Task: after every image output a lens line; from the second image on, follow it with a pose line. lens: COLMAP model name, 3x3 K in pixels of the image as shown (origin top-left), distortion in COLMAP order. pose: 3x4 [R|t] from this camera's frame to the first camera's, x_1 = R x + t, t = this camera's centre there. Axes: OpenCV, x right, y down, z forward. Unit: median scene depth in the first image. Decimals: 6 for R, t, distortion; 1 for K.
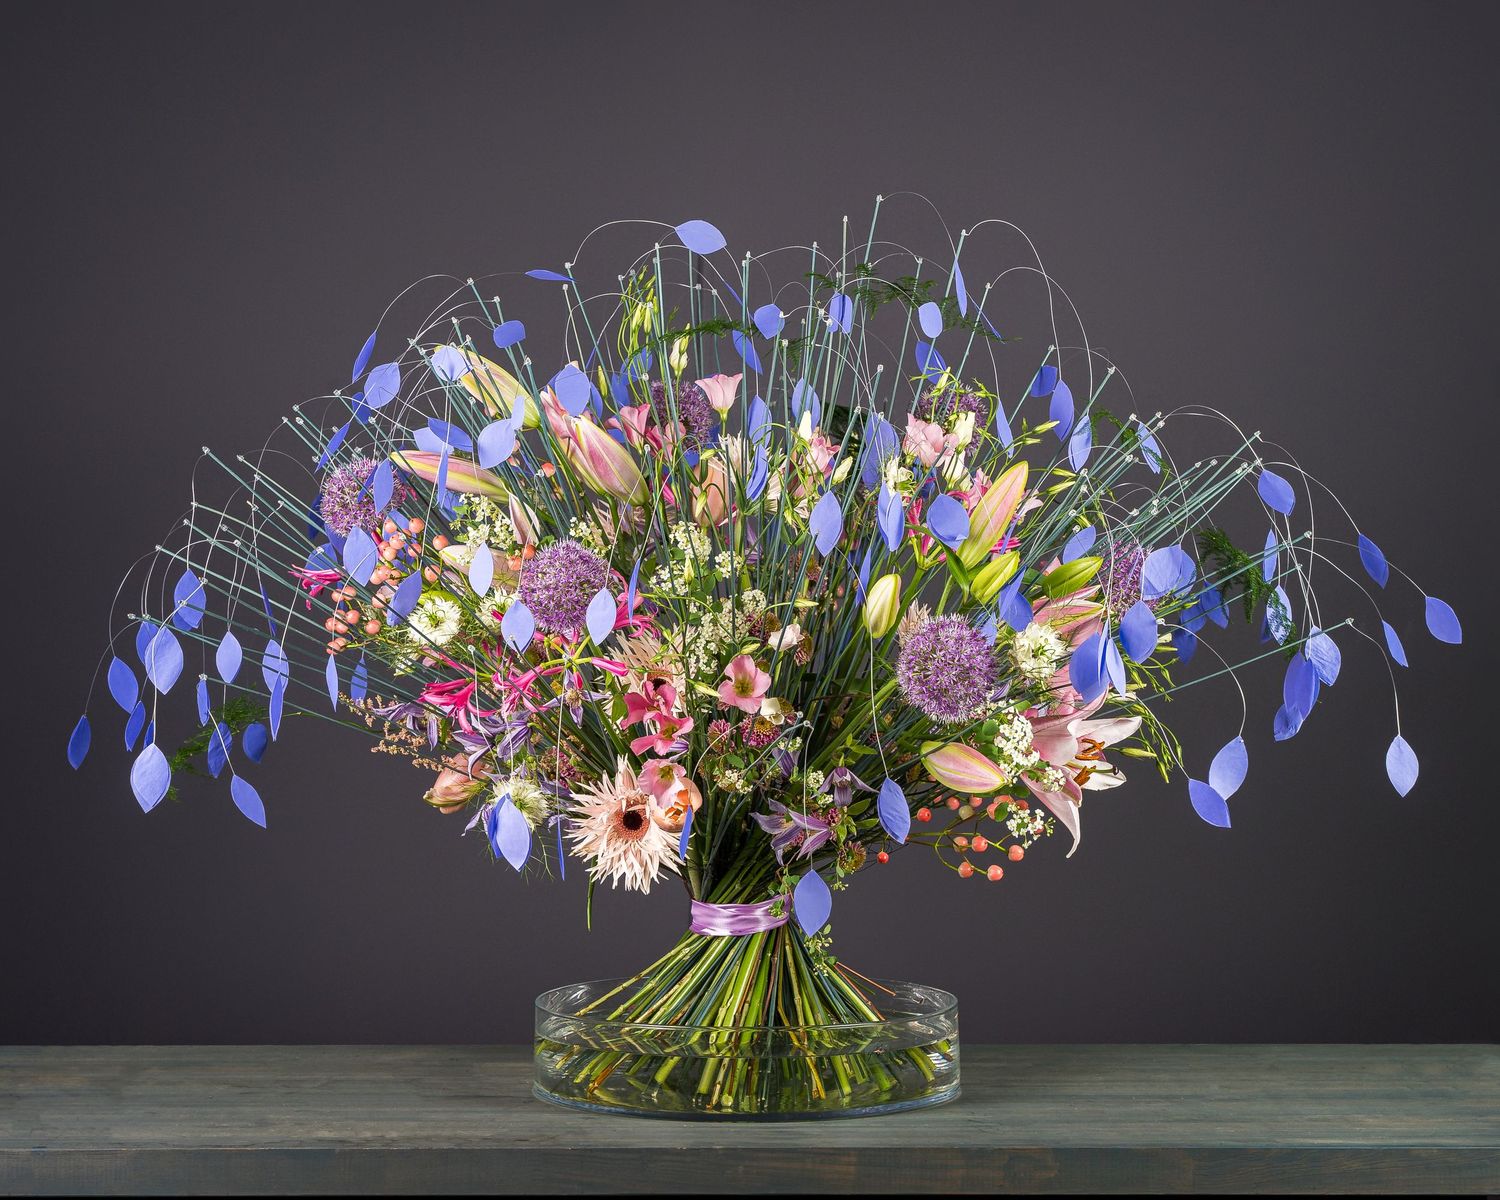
lens RADIAL K [[3351.5, 0, 750.0], [0, 3351.5, 600.0], [0, 0, 1]] dist [0.119602, -0.152930]
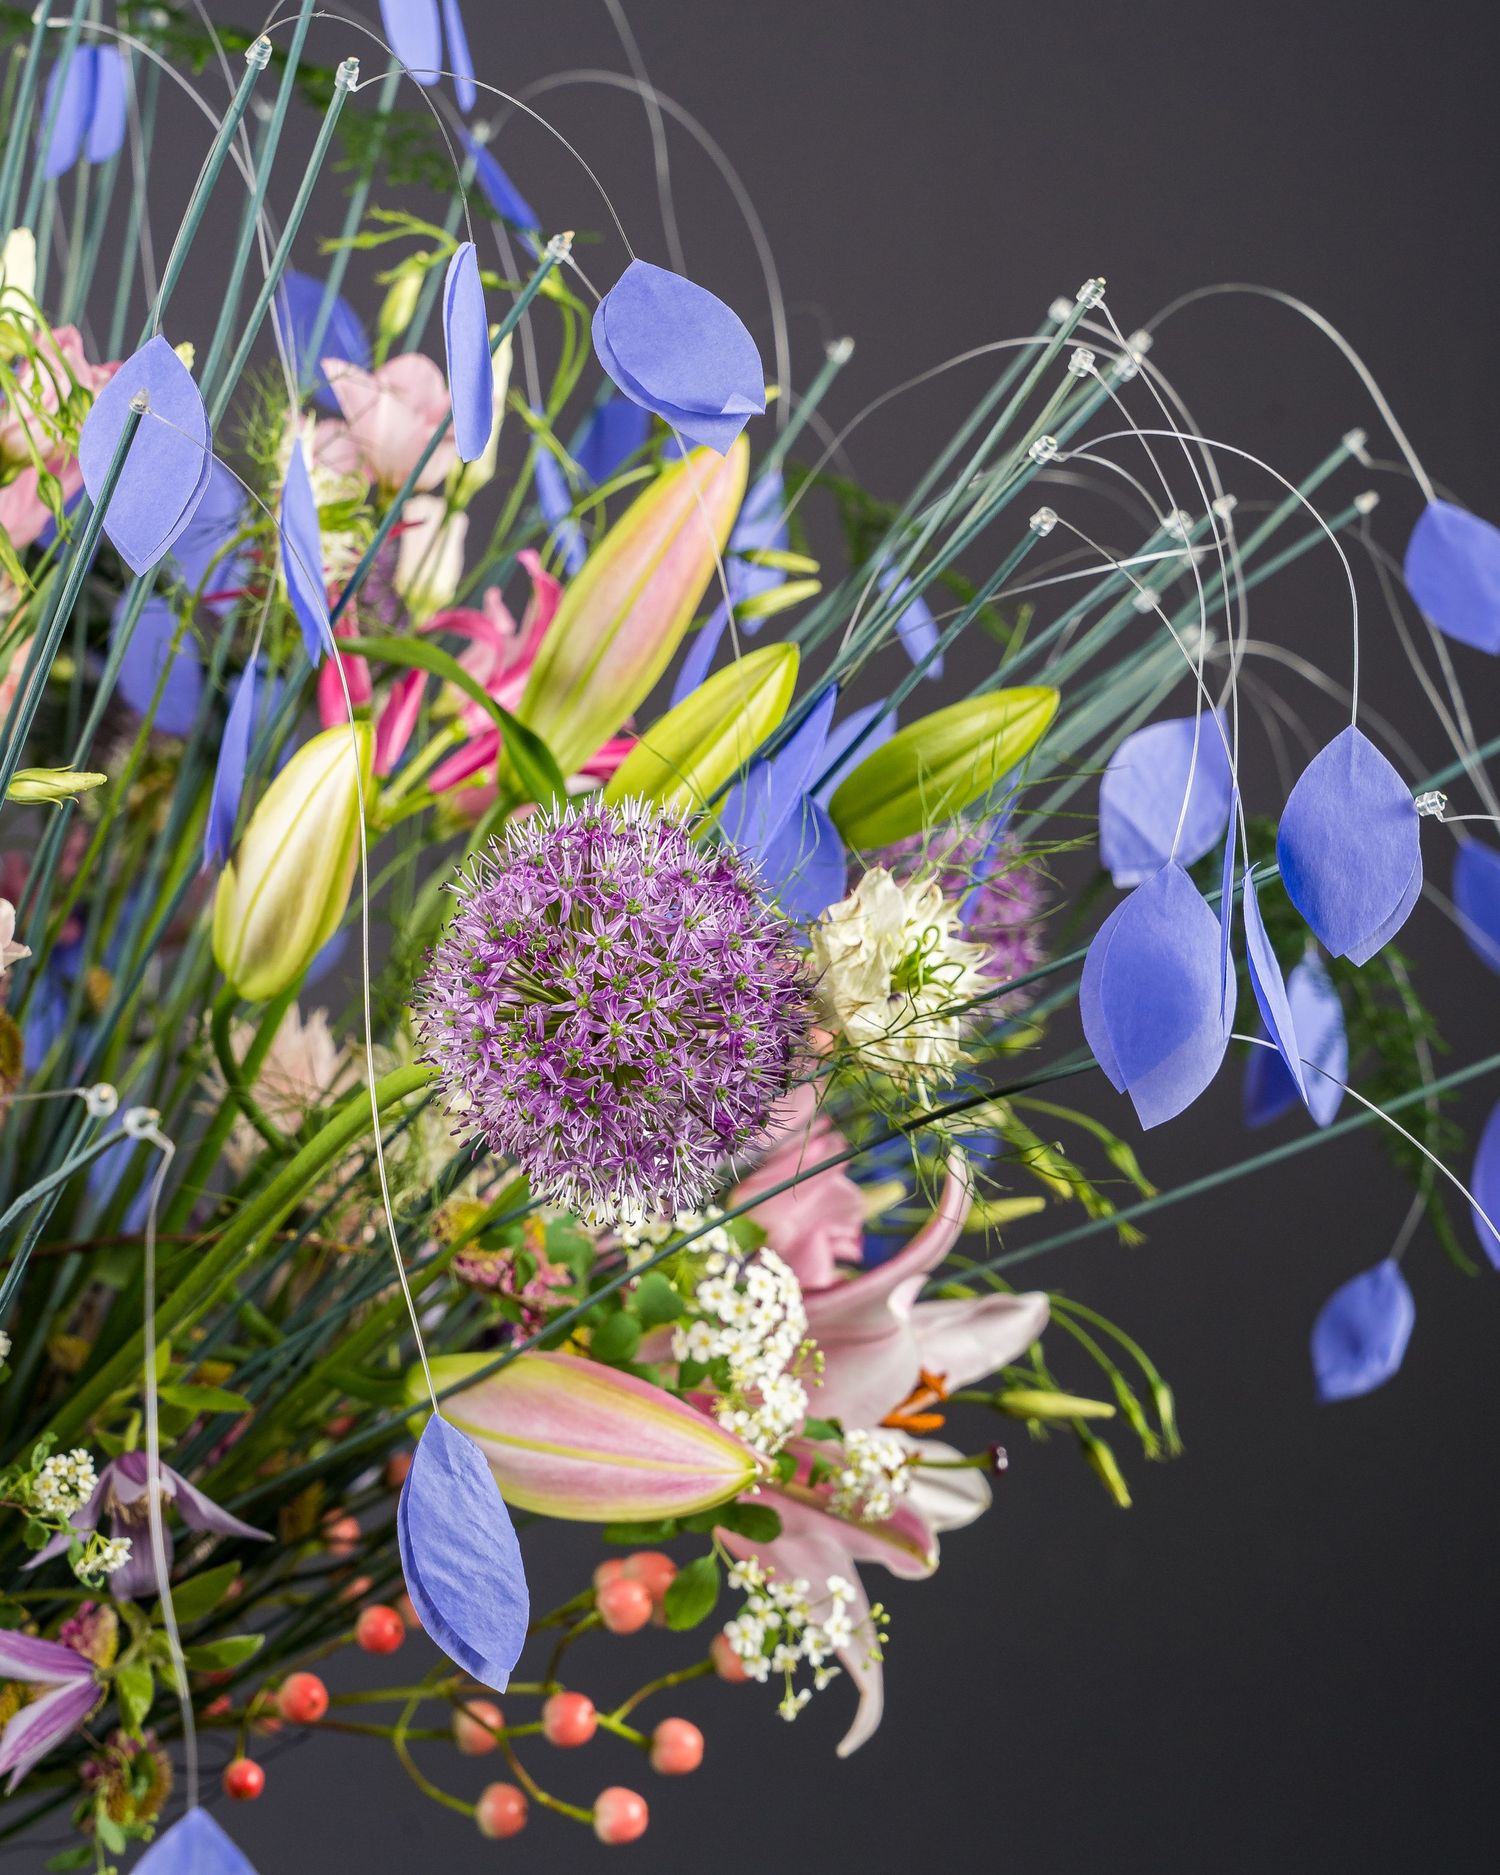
lens RADIAL K [[4189.3, 0, 750.0], [0, 4189.3, 937.5], [0, 0, 1]] dist [0.119602, -0.152930]
pose [[0.968454, 0.008975, 0.249031, -0.011216], [0.023690, 0.991509, -0.127859, 0.053721], [-0.248064, 0.129725, 0.960019, 0.647013]]
